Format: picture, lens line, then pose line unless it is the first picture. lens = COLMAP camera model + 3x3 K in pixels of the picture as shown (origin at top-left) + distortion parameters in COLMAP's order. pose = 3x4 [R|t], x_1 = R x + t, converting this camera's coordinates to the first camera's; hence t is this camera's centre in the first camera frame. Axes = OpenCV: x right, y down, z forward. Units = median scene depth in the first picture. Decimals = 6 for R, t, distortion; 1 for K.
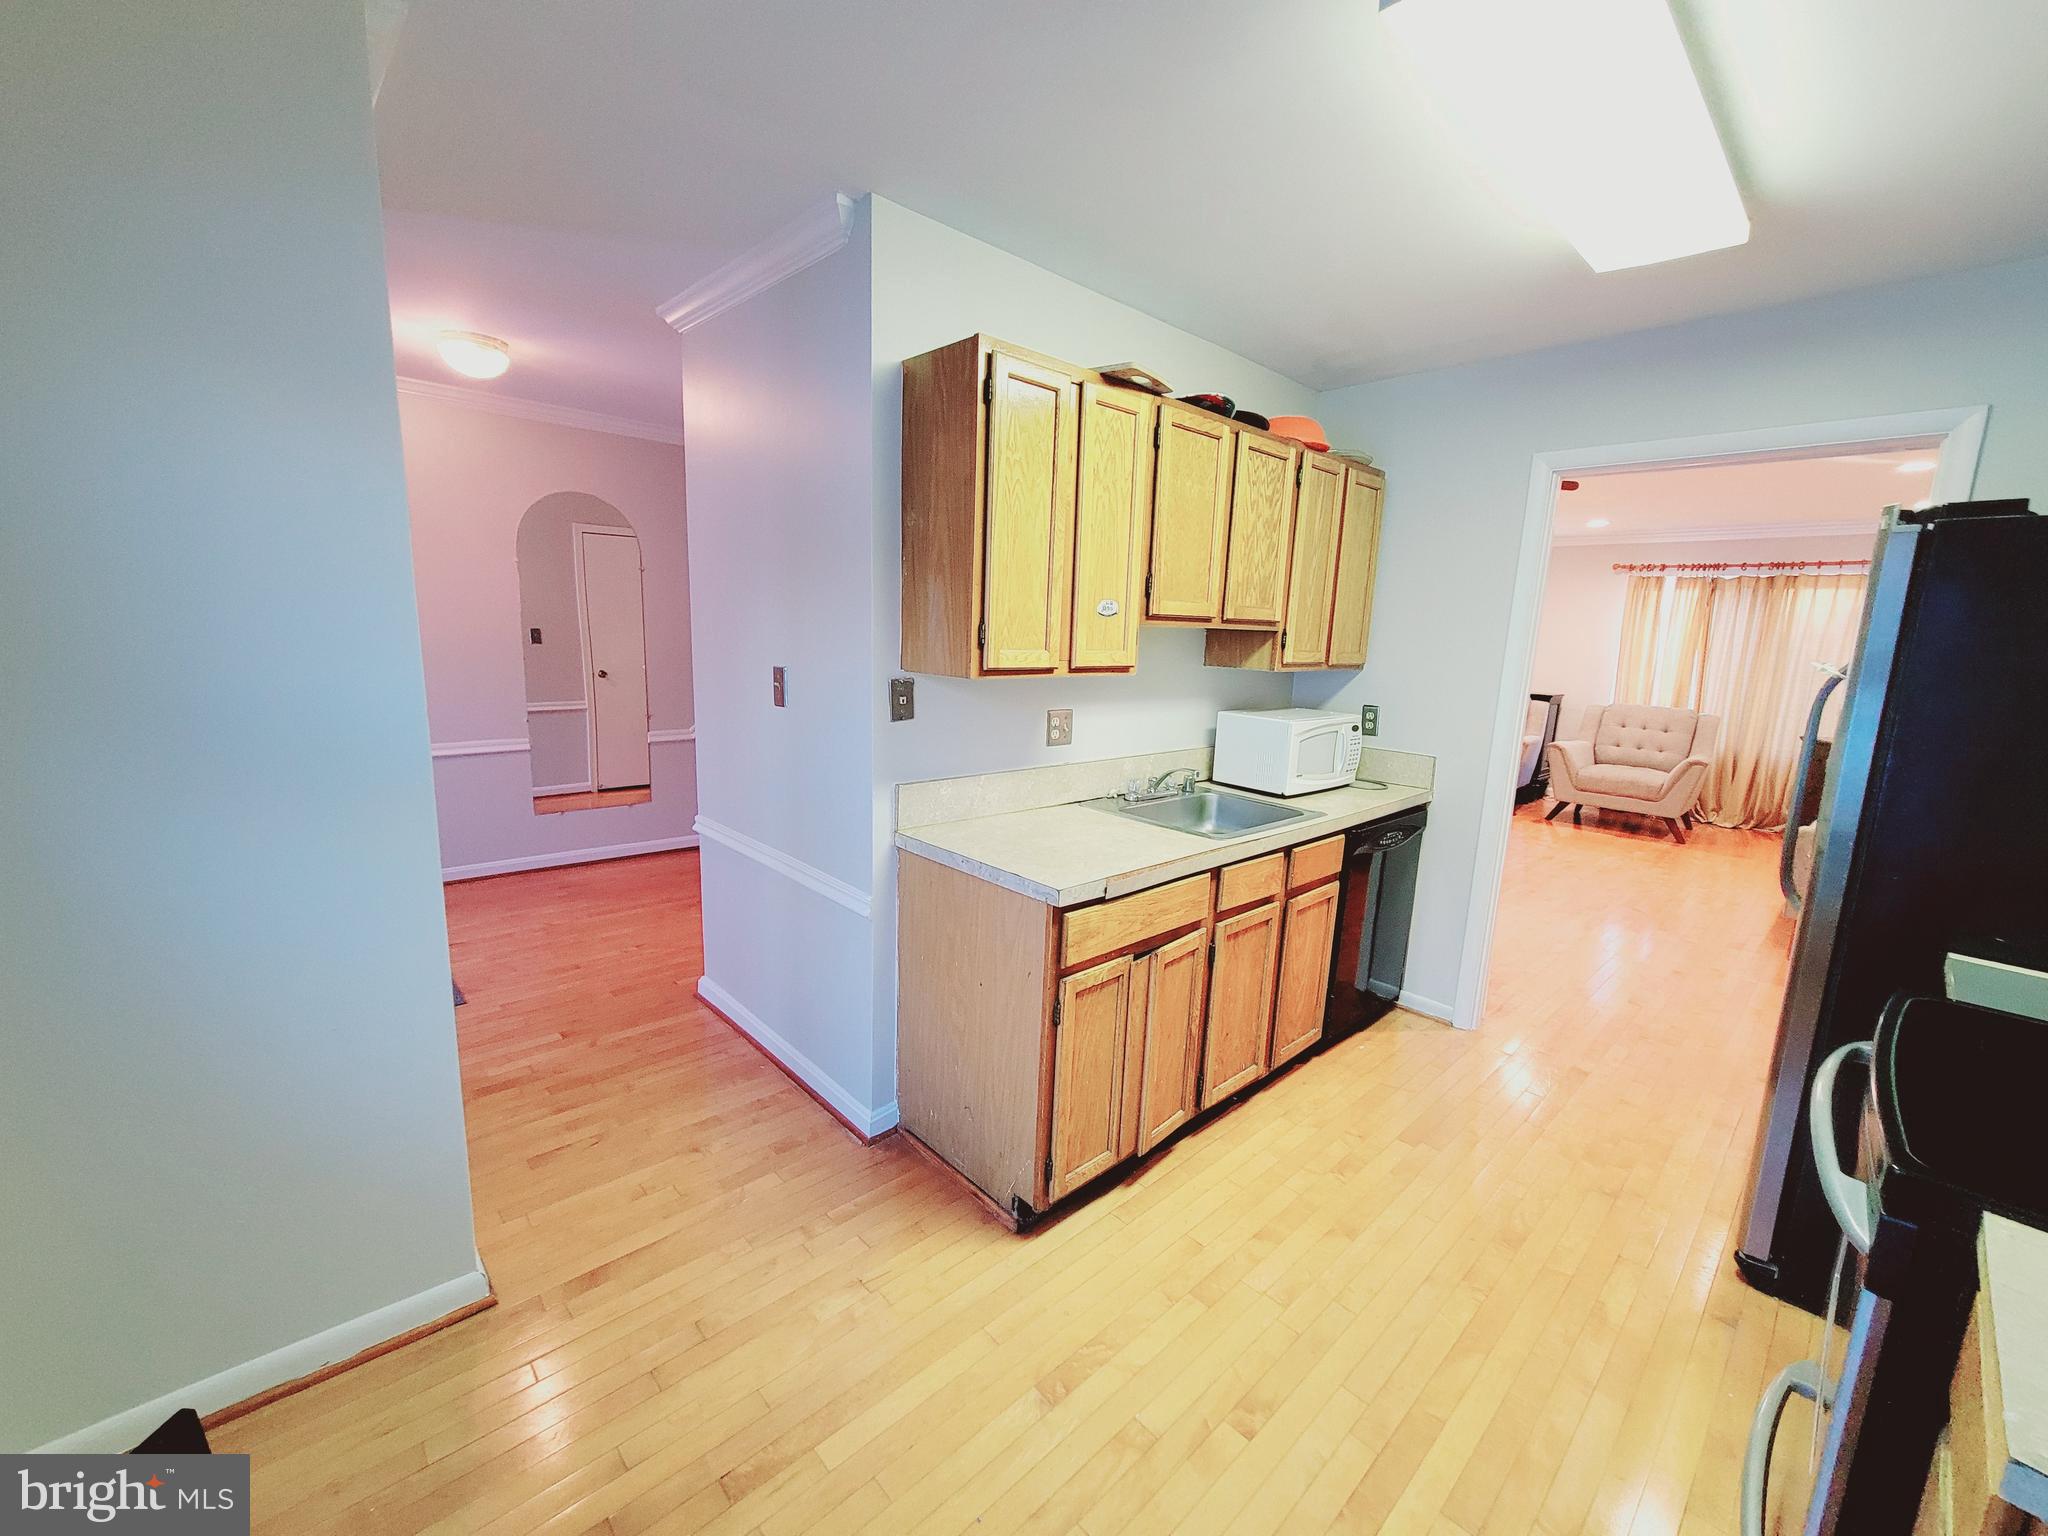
lens RADIAL K [[834.0, 0, 1028.0], [0, 834.0, 771.7], [0, 0, 1]] dist [-0.000391, -0.000049]
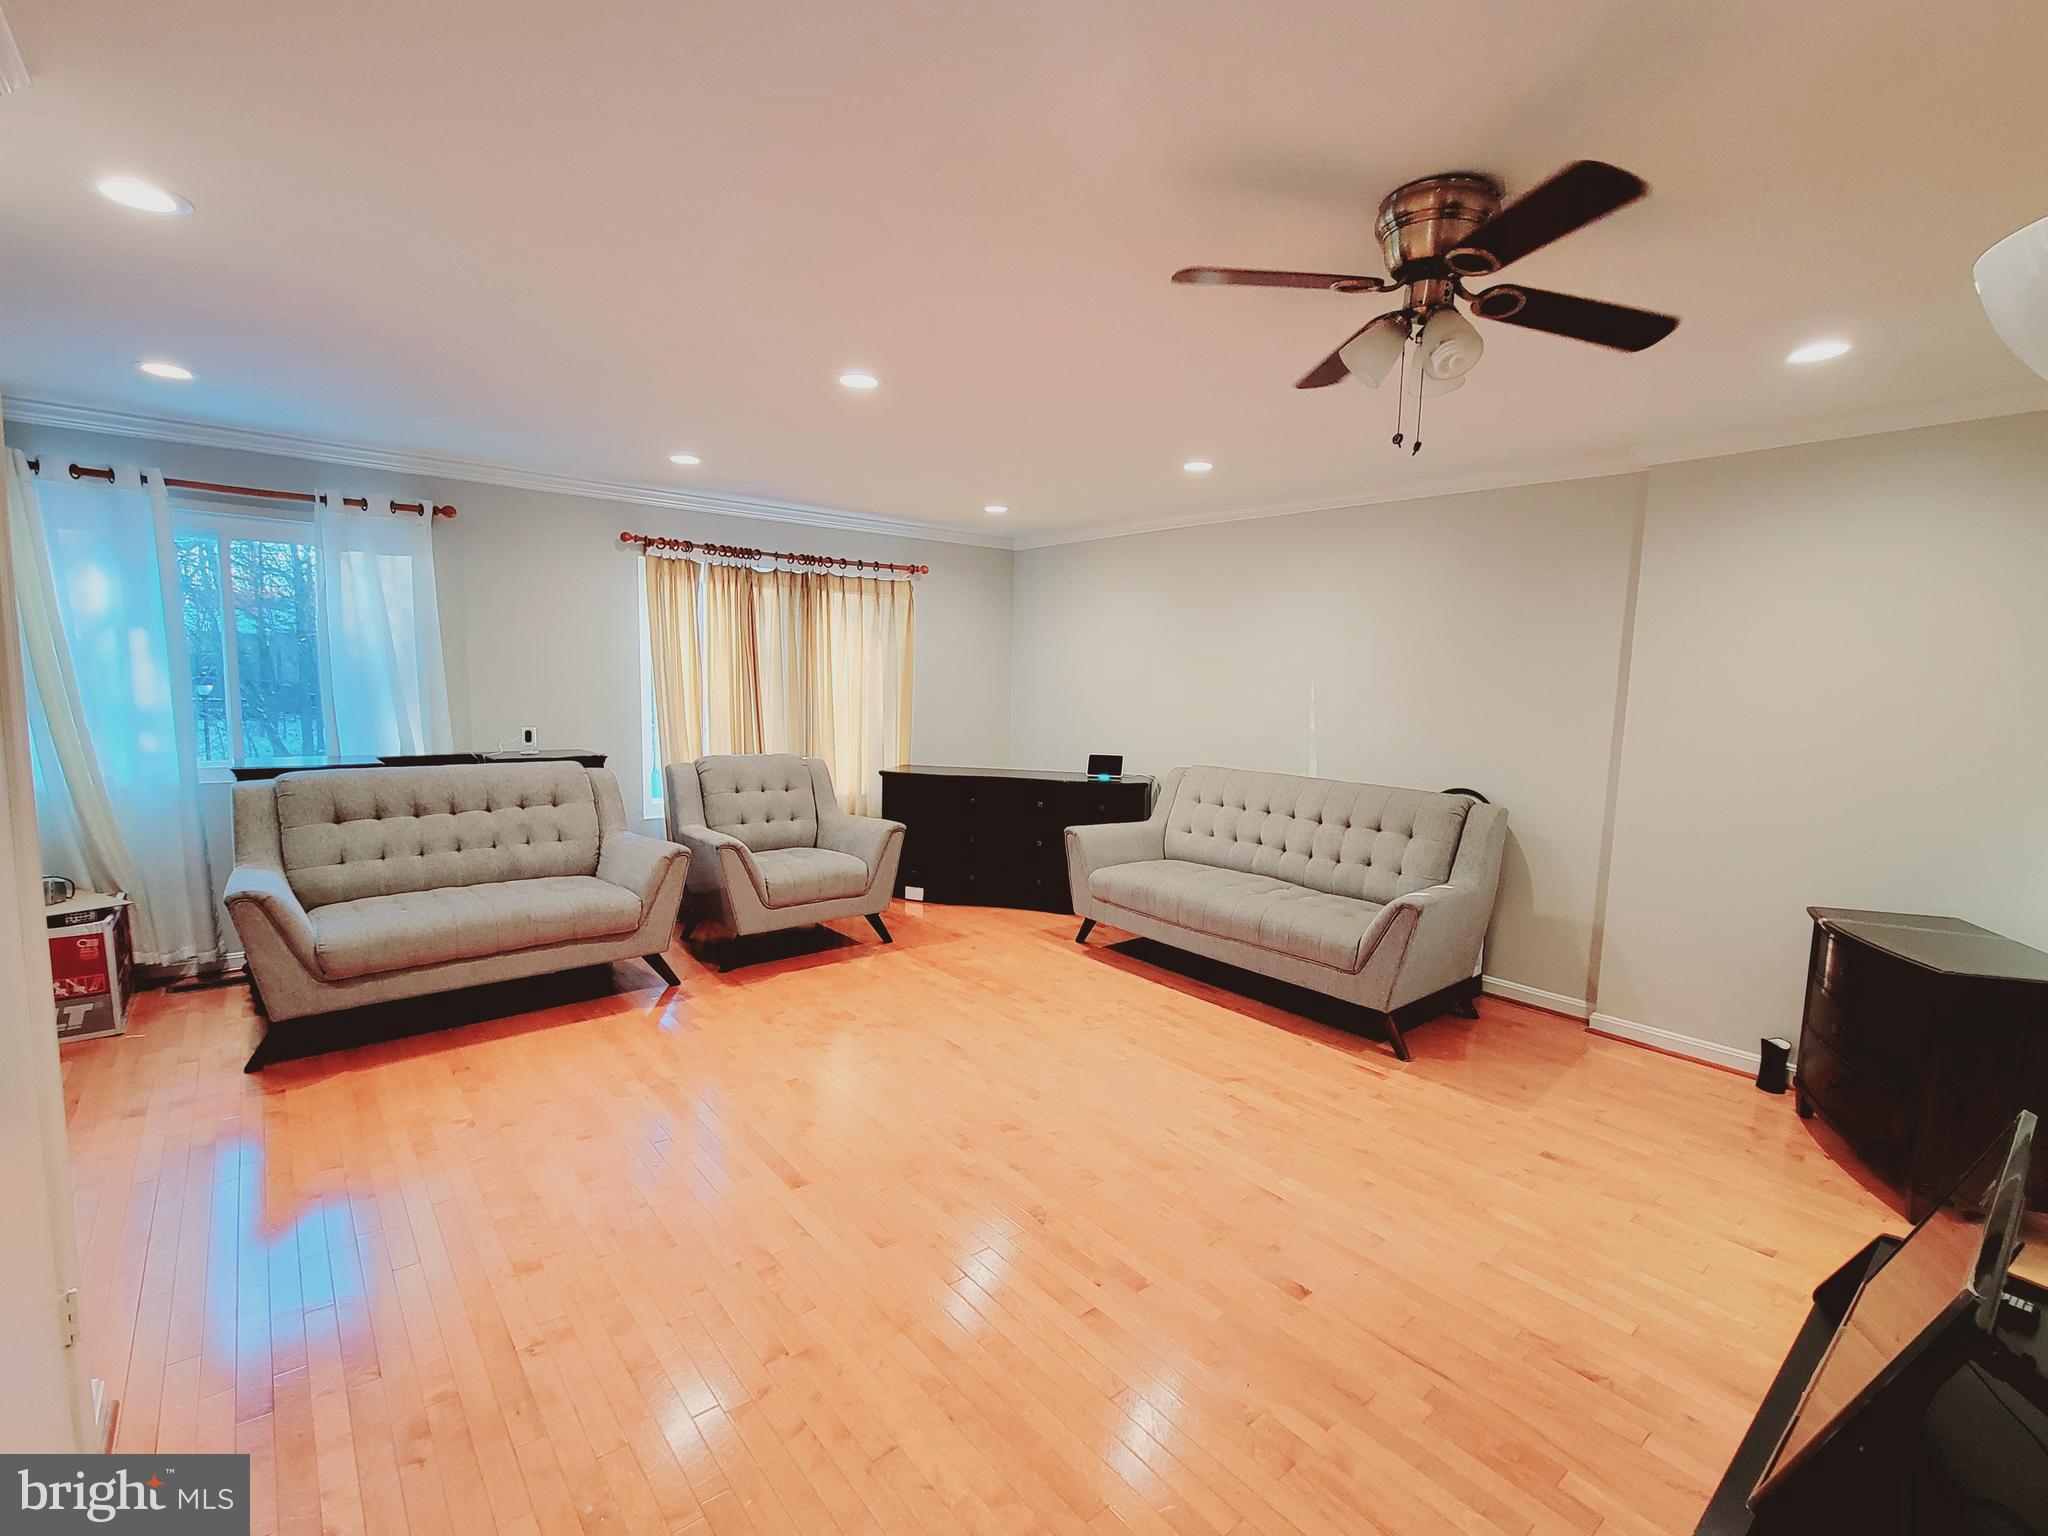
lens RADIAL K [[930.2, 0, 1024.0], [0, 930.2, 768.0], [0, 0, 1]] dist [-0.000389, 0.000479]
pose [[0.063588, -0.133742, 0.988974, 0.059857], [0.150486, 0.980933, 0.122979, -0.307143], [-0.986565, 0.141006, 0.082501, 1.753886]]
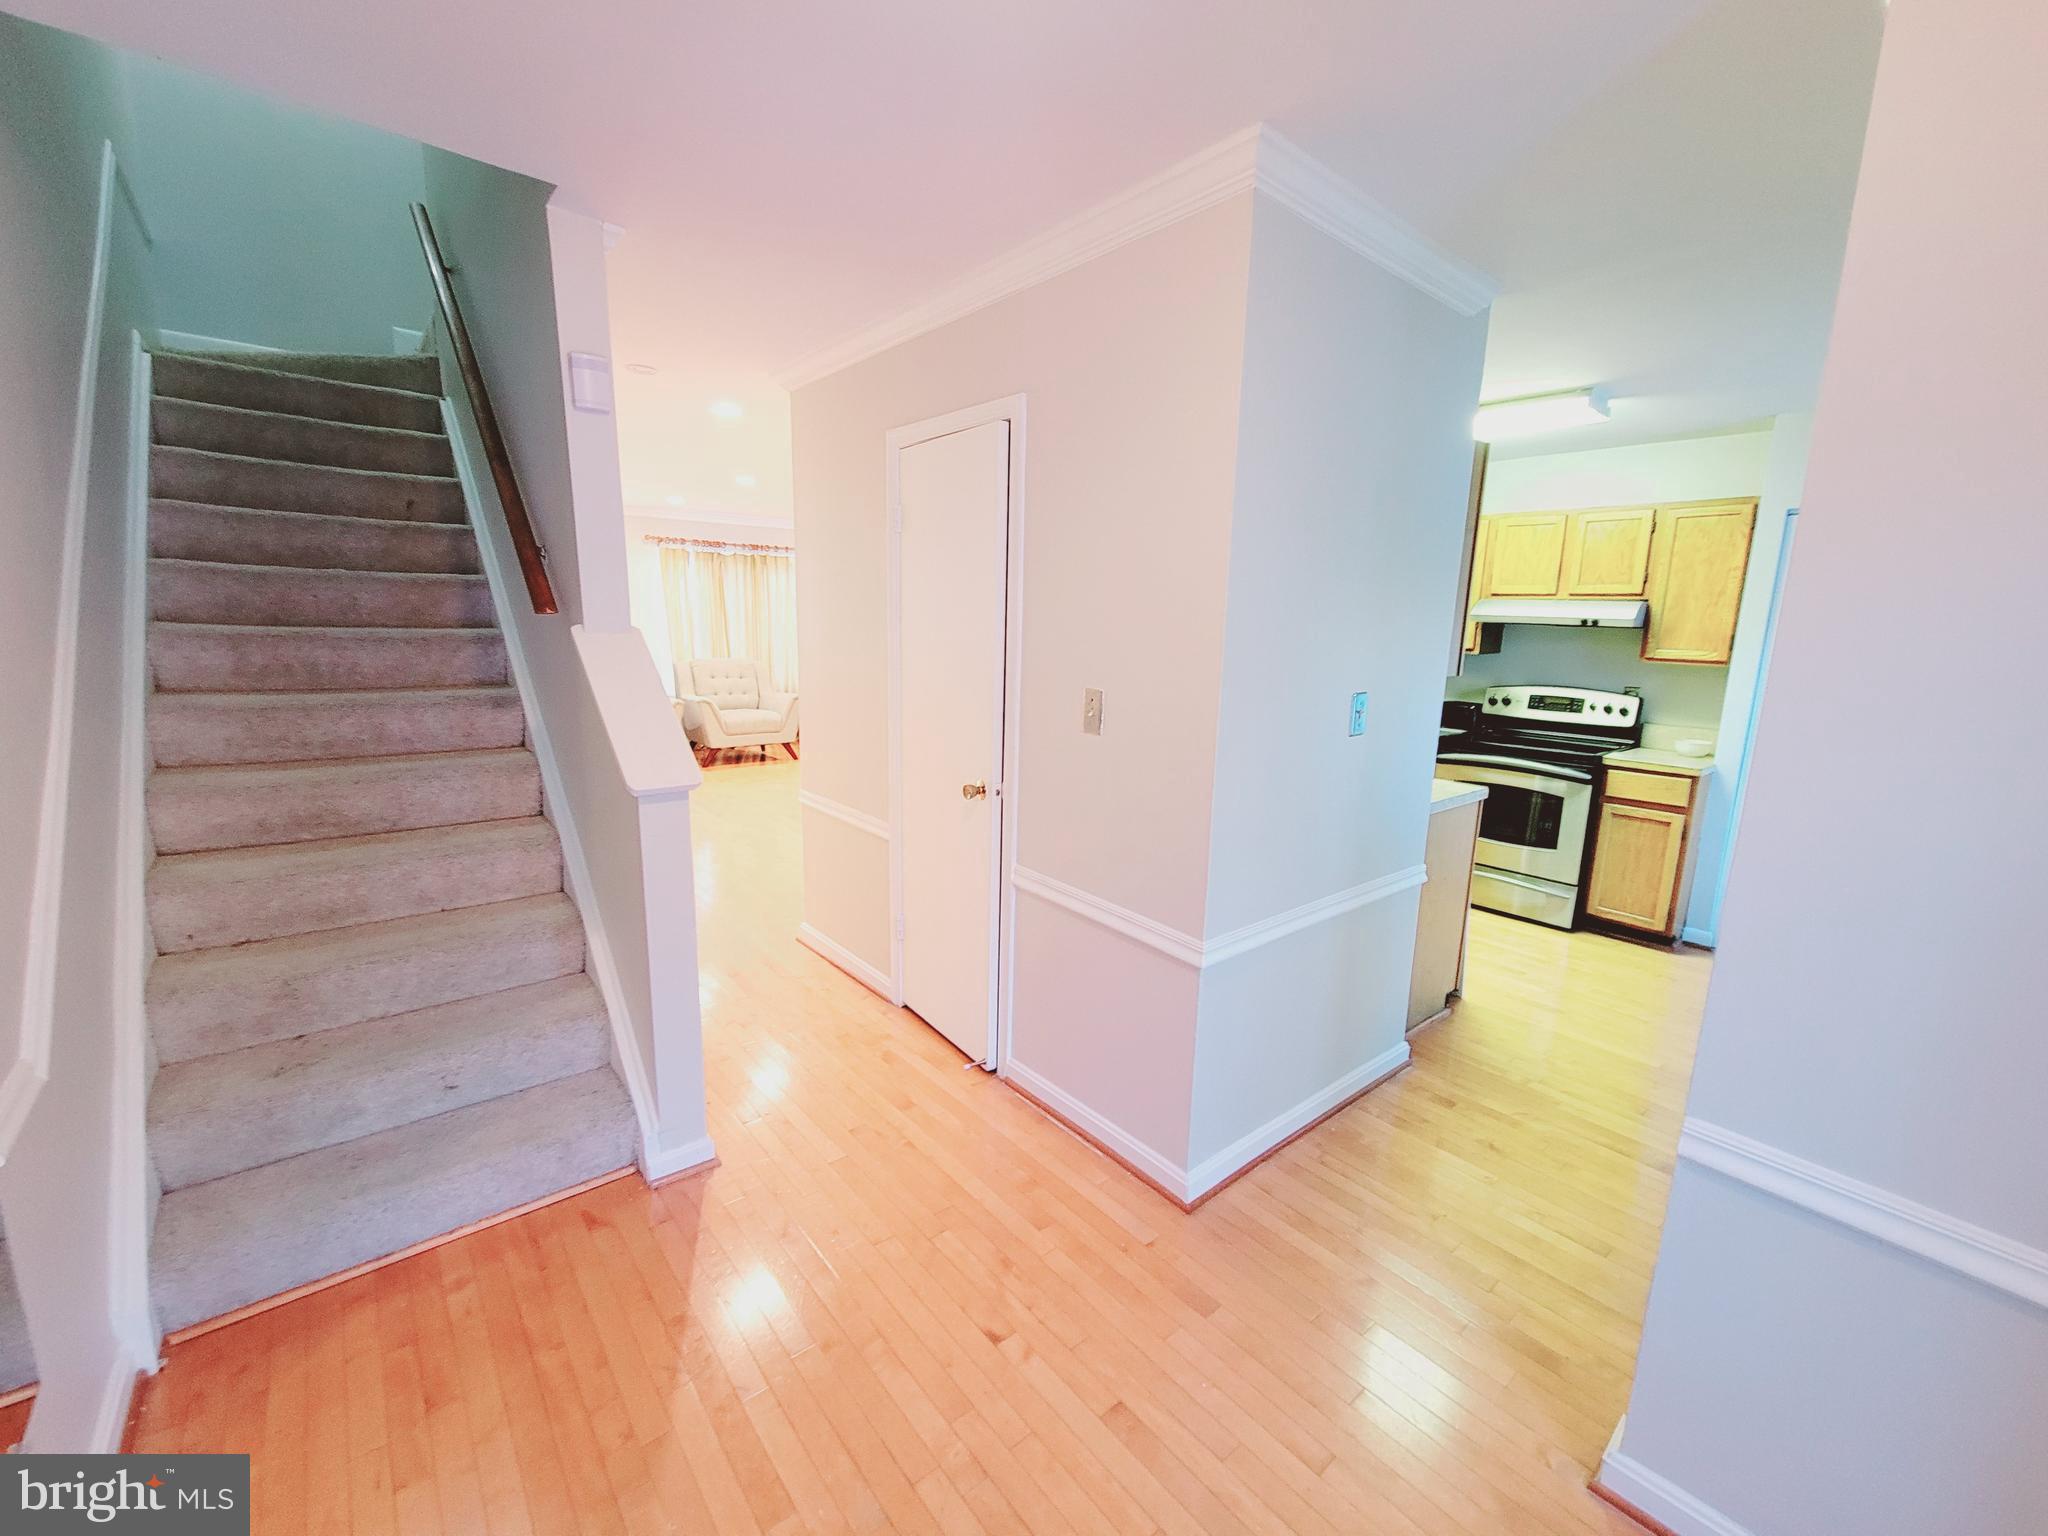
lens RADIAL K [[834.0, 0, 1028.0], [0, 834.0, 771.7], [0, 0, 1]] dist [-0.000391, -0.000049]
pose [[0.060252, -0.217036, 0.974302, -1.086041], [0.150067, 0.966952, 0.206118, -0.249419], [-0.986838, 0.133792, 0.090830, 1.133127]]
